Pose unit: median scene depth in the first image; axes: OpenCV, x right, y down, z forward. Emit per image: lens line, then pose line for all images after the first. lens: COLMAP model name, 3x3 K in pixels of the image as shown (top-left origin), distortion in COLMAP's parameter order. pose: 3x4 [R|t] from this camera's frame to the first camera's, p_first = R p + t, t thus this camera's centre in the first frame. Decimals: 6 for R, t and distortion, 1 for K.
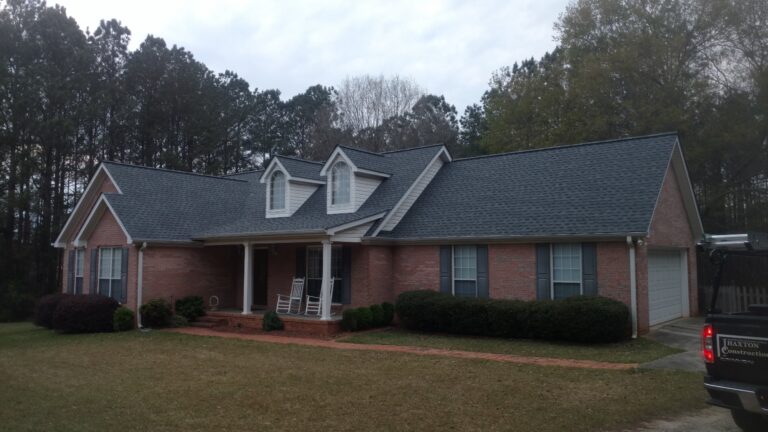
lens RADIAL K [[593.5, 0, 384.0], [0, 593.5, 216.0], [0, 0, 1]] dist [0.008838, 0.001629]
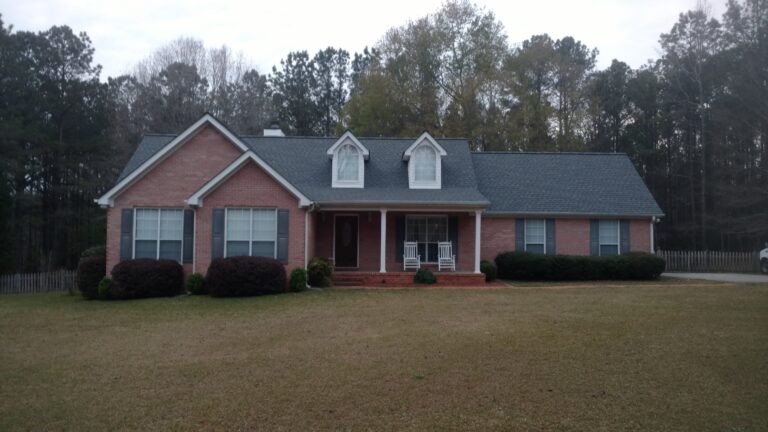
lens RADIAL K [[578.6, 0, 383.6], [0, 578.6, 238.1], [0, 0, 1]] dist [-0.007621, -0.001391]
pose [[0.779499, 0.013434, 0.626260, -0.889838], [-0.059395, 0.996851, 0.052545, 0.039829], [-0.623582, -0.078155, 0.777842, 0.139482]]
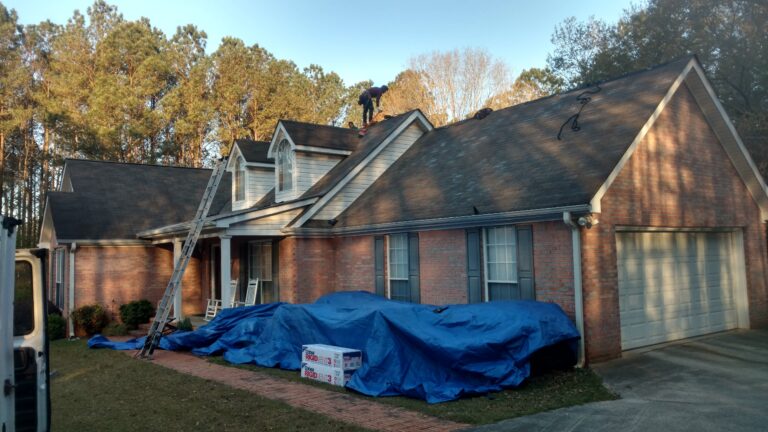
lens RADIAL K [[593.5, 0, 384.0], [0, 593.5, 216.0], [0, 0, 1]] dist [0.008838, 0.001629]
pose [[0.965694, -0.041851, -0.256290, 0.280268], [0.044409, 0.999005, 0.004198, 0.019667], [0.255859, -0.015436, 0.966591, 0.231078]]
